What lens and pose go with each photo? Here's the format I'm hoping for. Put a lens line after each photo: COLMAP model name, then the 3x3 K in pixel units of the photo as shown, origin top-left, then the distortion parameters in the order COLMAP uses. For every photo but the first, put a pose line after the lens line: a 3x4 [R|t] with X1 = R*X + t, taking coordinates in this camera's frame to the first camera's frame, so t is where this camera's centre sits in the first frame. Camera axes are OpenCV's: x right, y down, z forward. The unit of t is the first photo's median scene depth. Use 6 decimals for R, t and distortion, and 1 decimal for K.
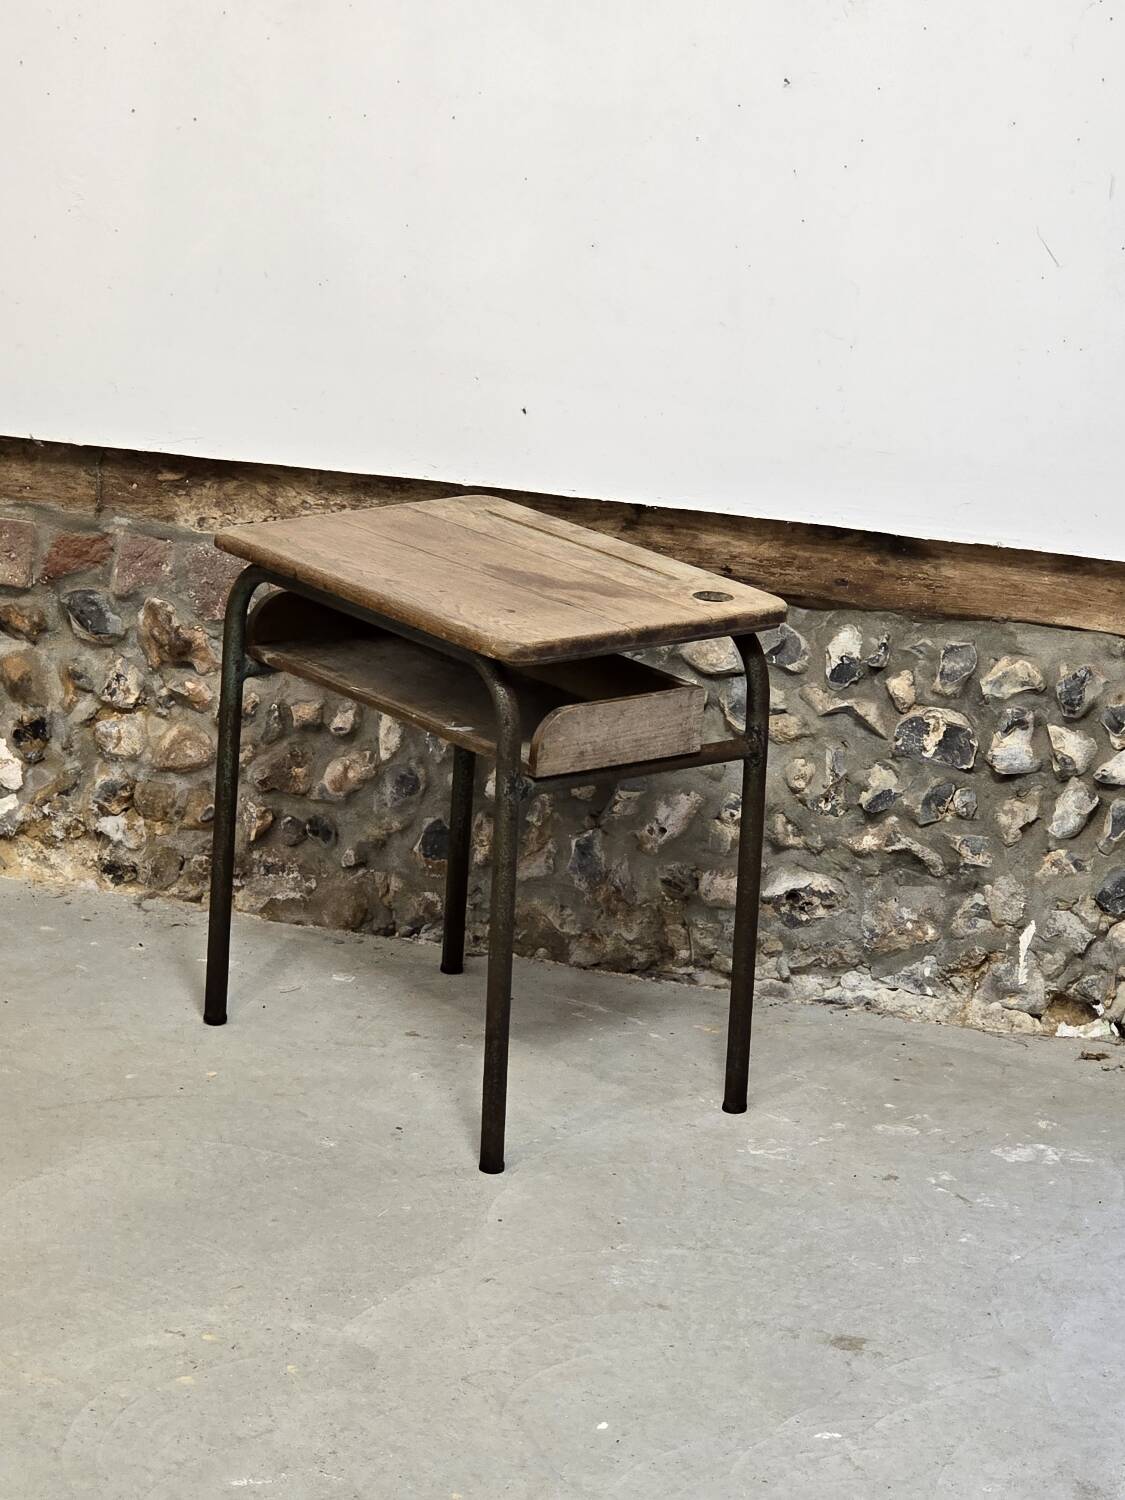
lens RADIAL K [[4371.0, 0, 562.5], [0, 4371.0, 750.0], [0, 0, 1]] dist [-1.390651, 34.035611]
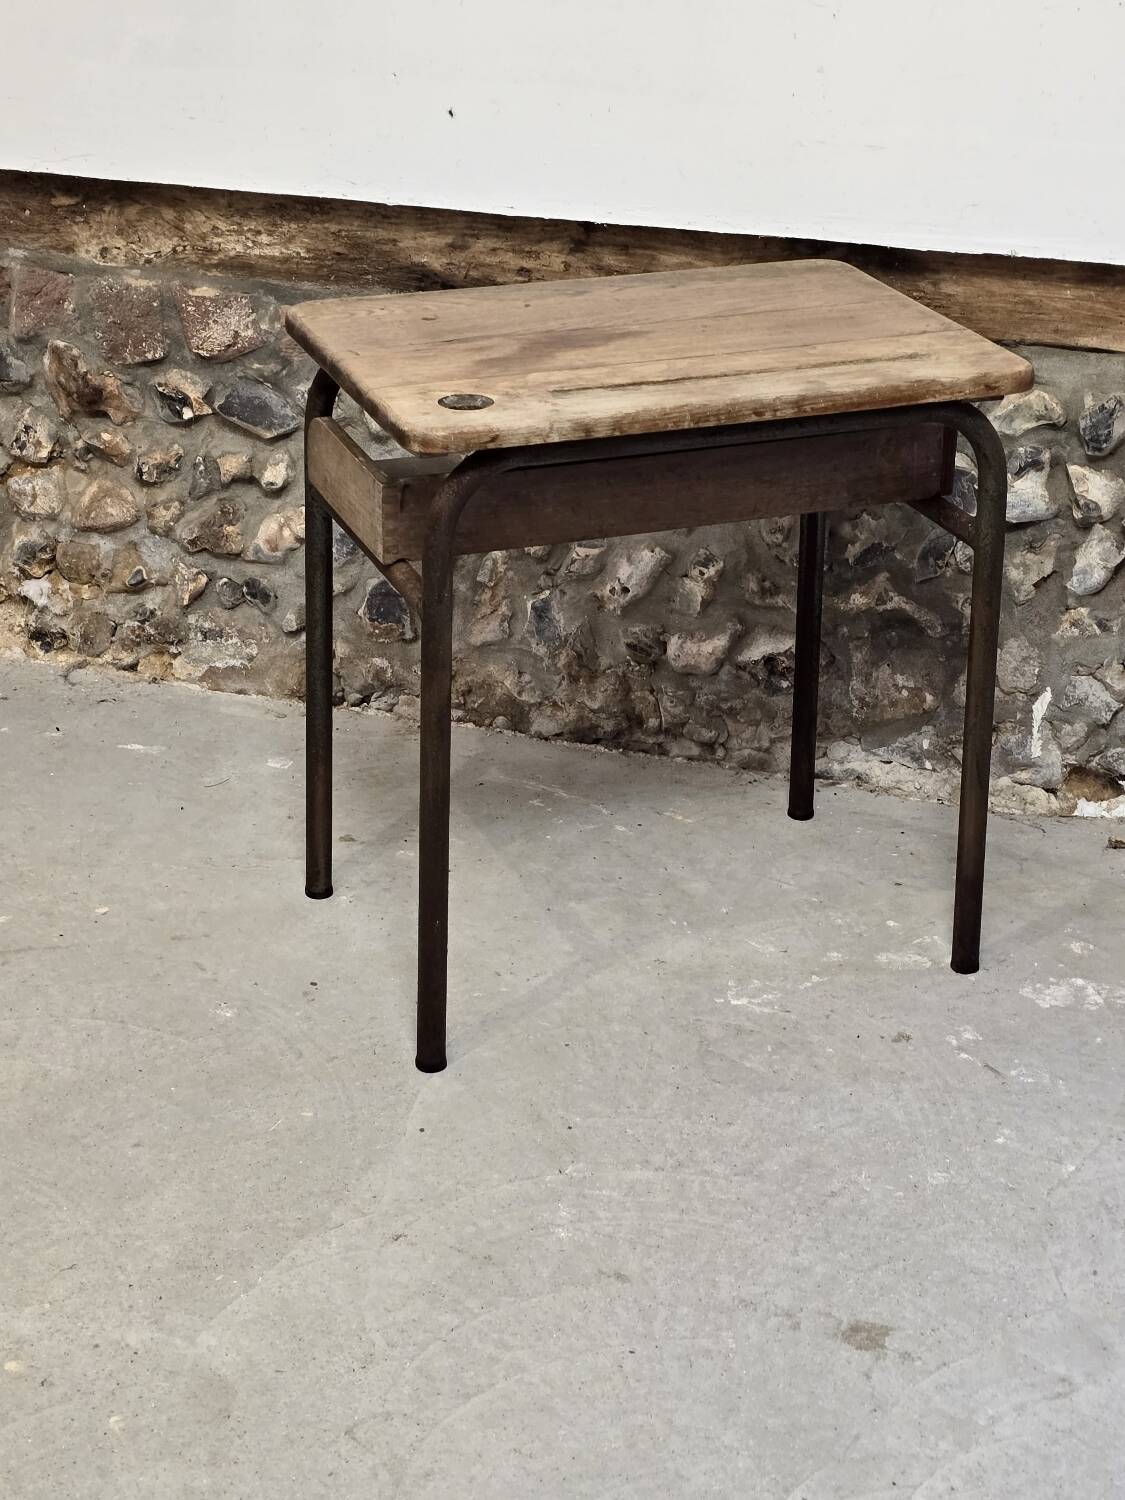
lens RADIAL K [[2676.7, 0, 584.8], [0, 2676.7, 751.0], [0, 0, 1]] dist [0.248877, -1.021926]
pose [[0.999497, -0.027637, -0.015584, 0.021940], [0.029517, 0.990092, 0.137280, -0.024969], [0.011635, -0.137671, 0.990410, 0.437708]]
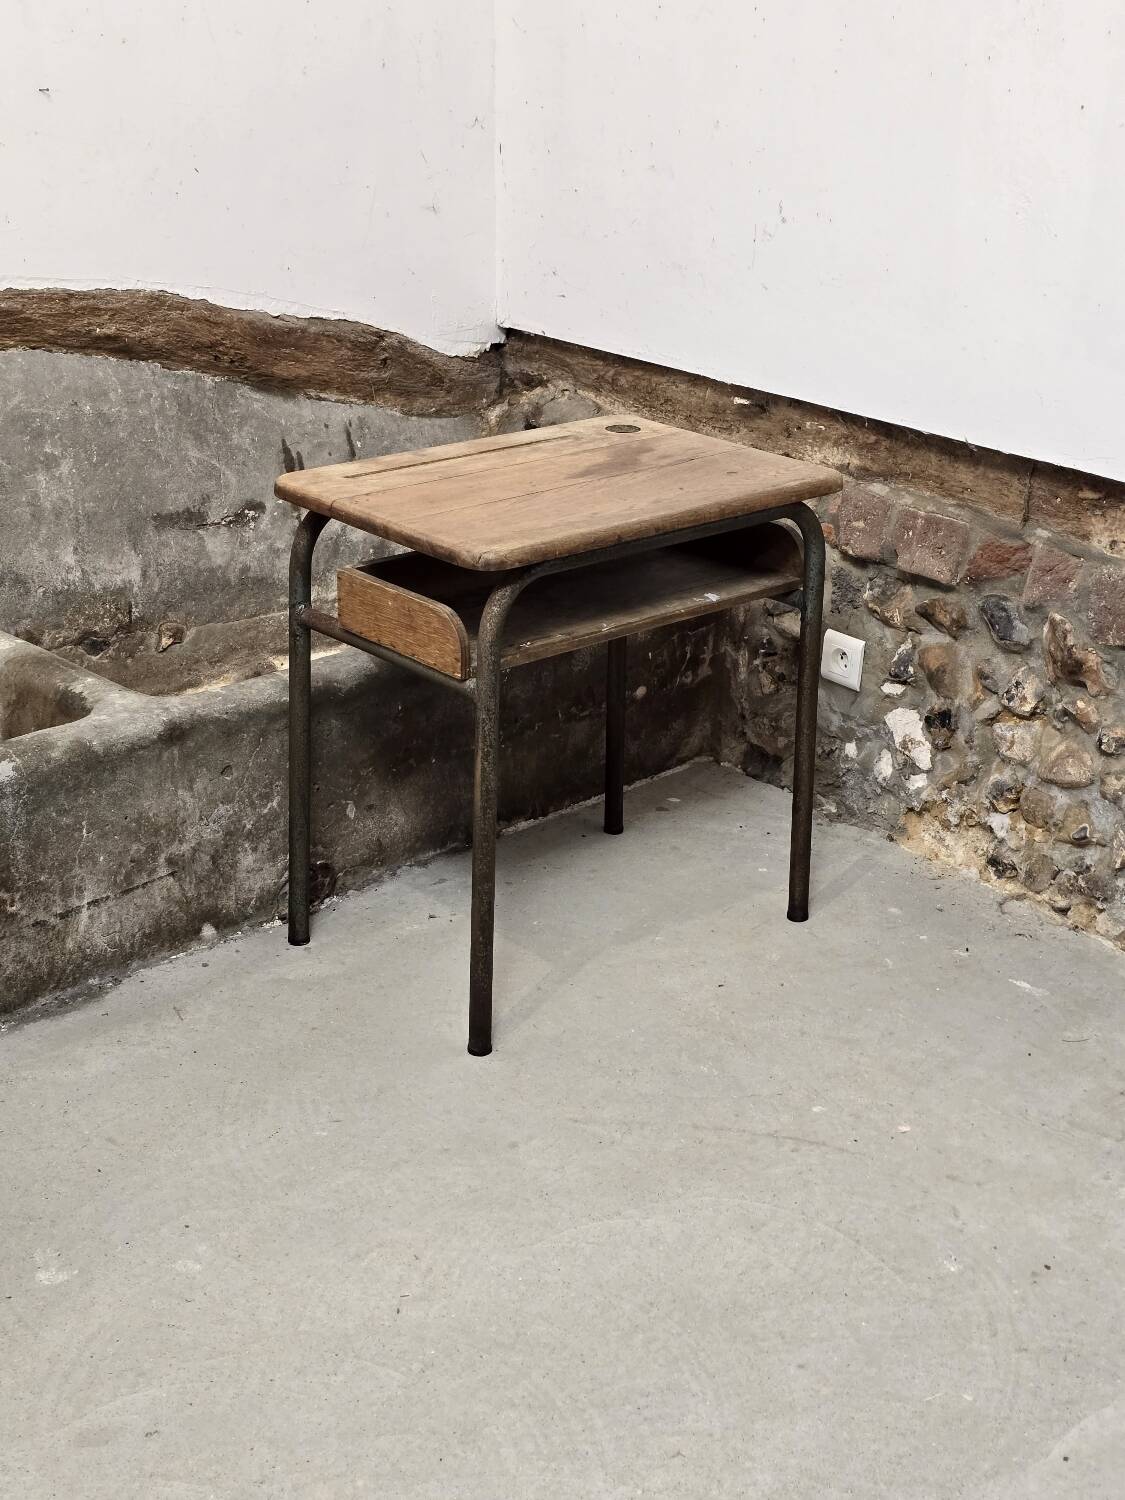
lens RADIAL K [[2107.3, 0, 559.1], [0, 2107.3, 714.8], [0, 0, 1]] dist [0.168726, -0.531951]
pose [[0.823311, 0.174863, -0.539984, 0.083072], [-0.147502, 0.984590, 0.093944, -0.041945], [0.548090, 0.002304, 0.836416, 0.529046]]
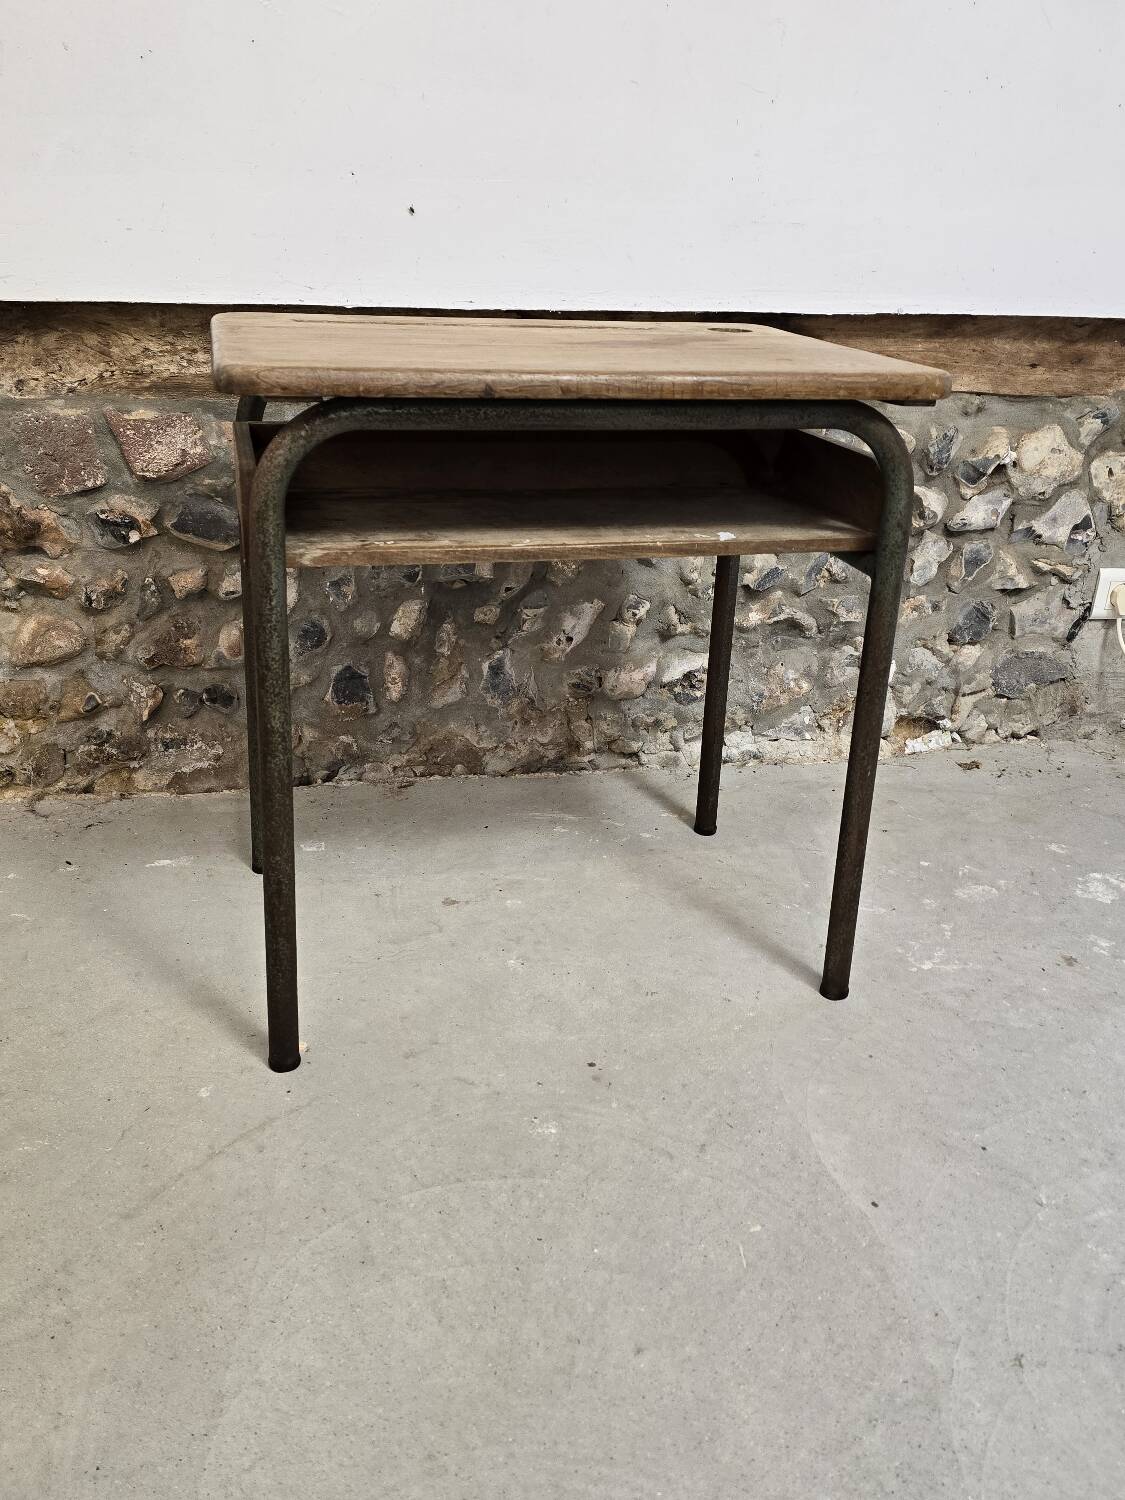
lens RADIAL K [[1231.5, 0, 560.2], [0, 1231.5, 749.9], [0, 0, 1]] dist [0.108853, -0.174319]
pose [[0.866863, -0.215595, 0.449519, -0.120578], [0.142315, 0.971153, 0.191334, -0.013513], [-0.477802, -0.101887, 0.872539, 0.722808]]
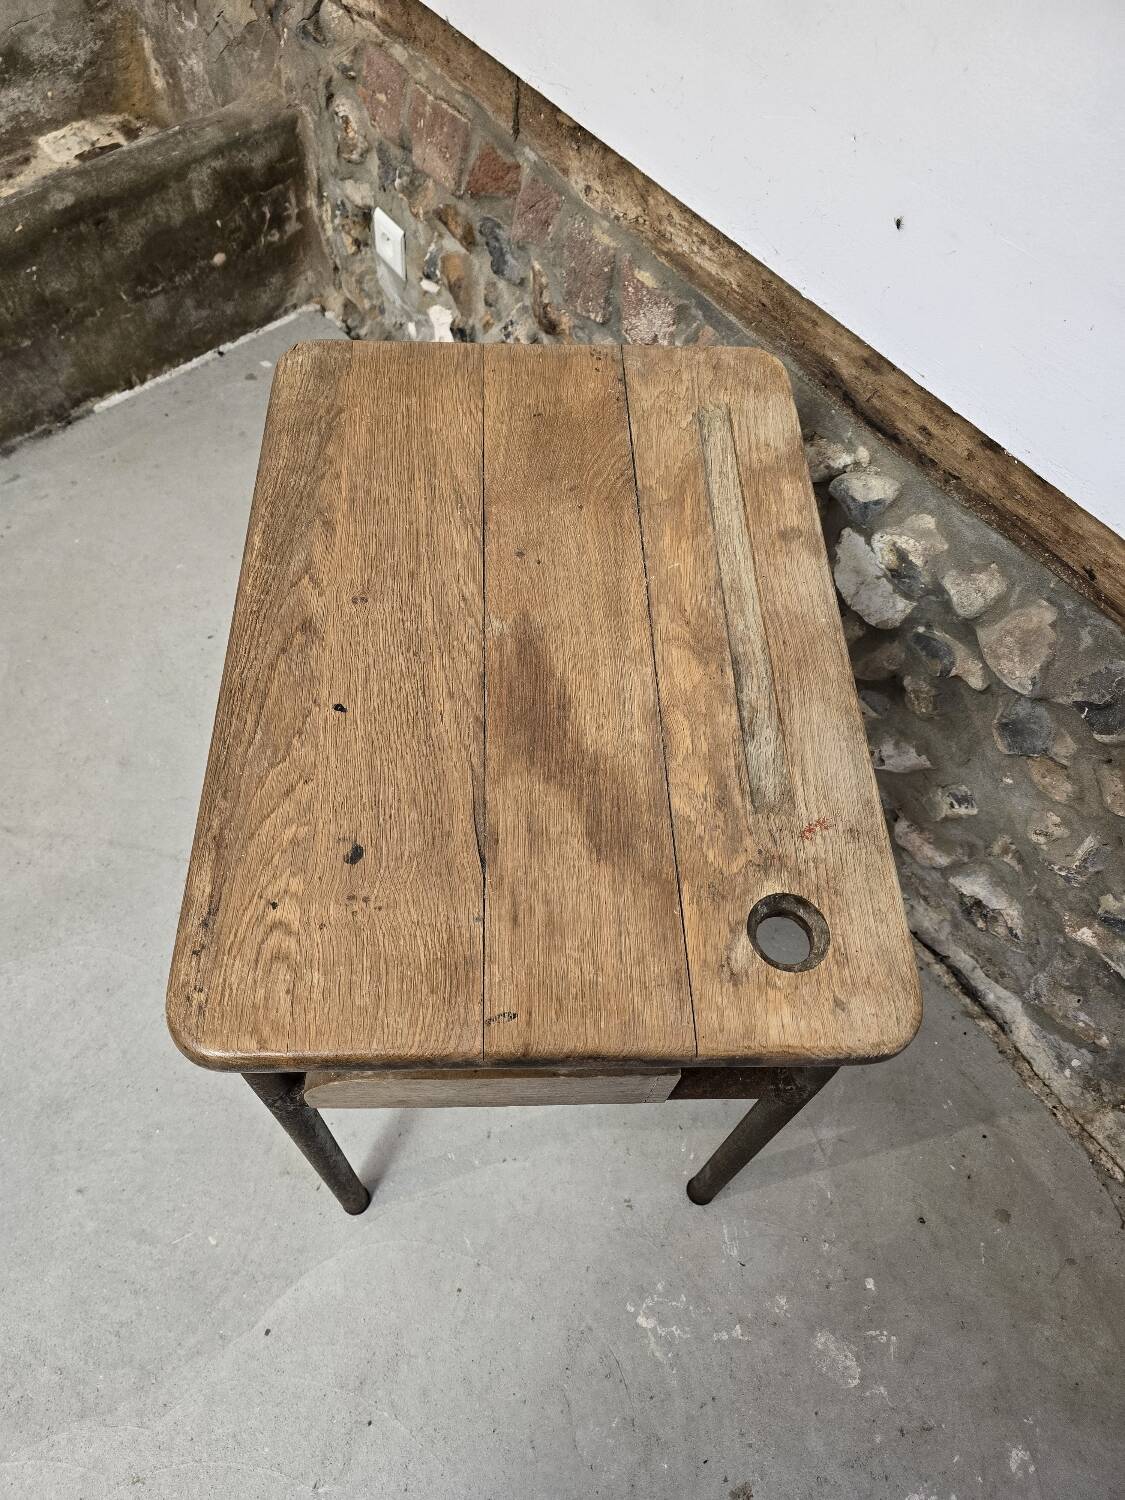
lens RADIAL K [[1015.7, 0, 545.3], [0, 1015.7, 754.8], [0, 0, 1]] dist [0.037254, -0.040848]
pose [[0.798340, 0.500030, -0.335593, 0.036701], [-0.163043, 0.715931, 0.678867, -0.111479], [0.579716, -0.487251, 0.653082, 0.813954]]
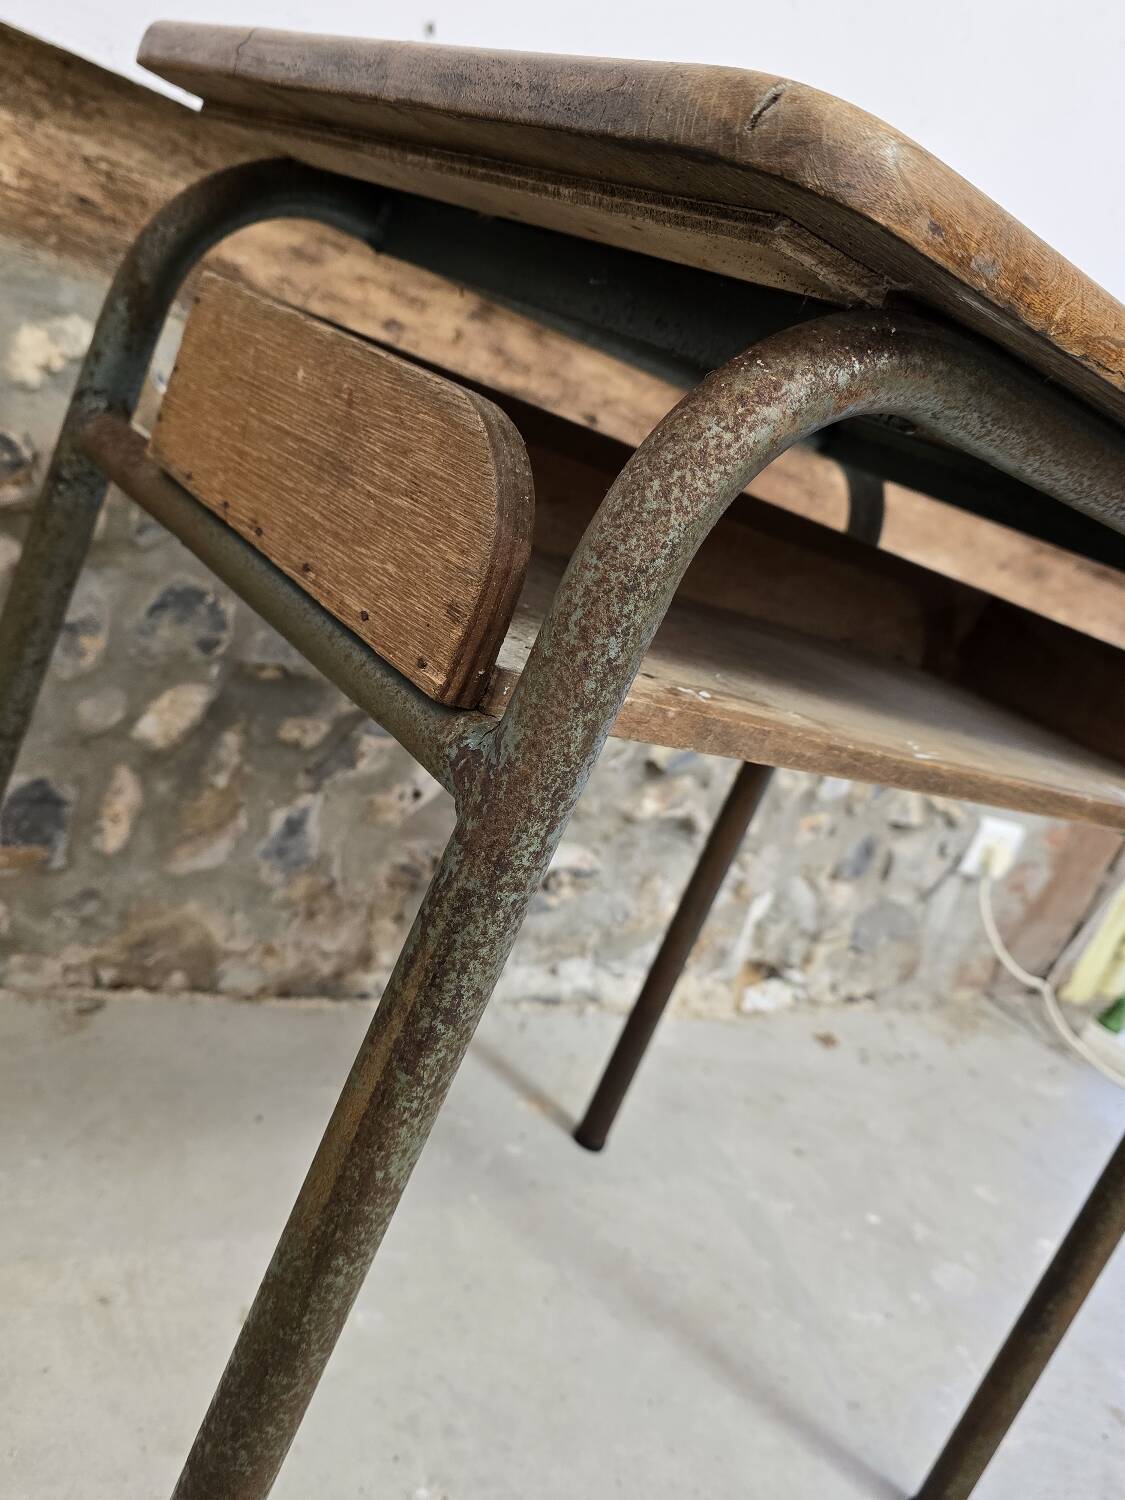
lens RADIAL K [[1273.4, 0, 563.0], [0, 1273.4, 740.2], [0, 0, 1]] dist [0.046451, -0.083816]
pose [[0.585901, -0.031107, 0.809786, -0.119223], [-0.128915, 0.982961, 0.131033, -0.017962], [-0.800063, -0.181165, 0.571907, 0.861652]]
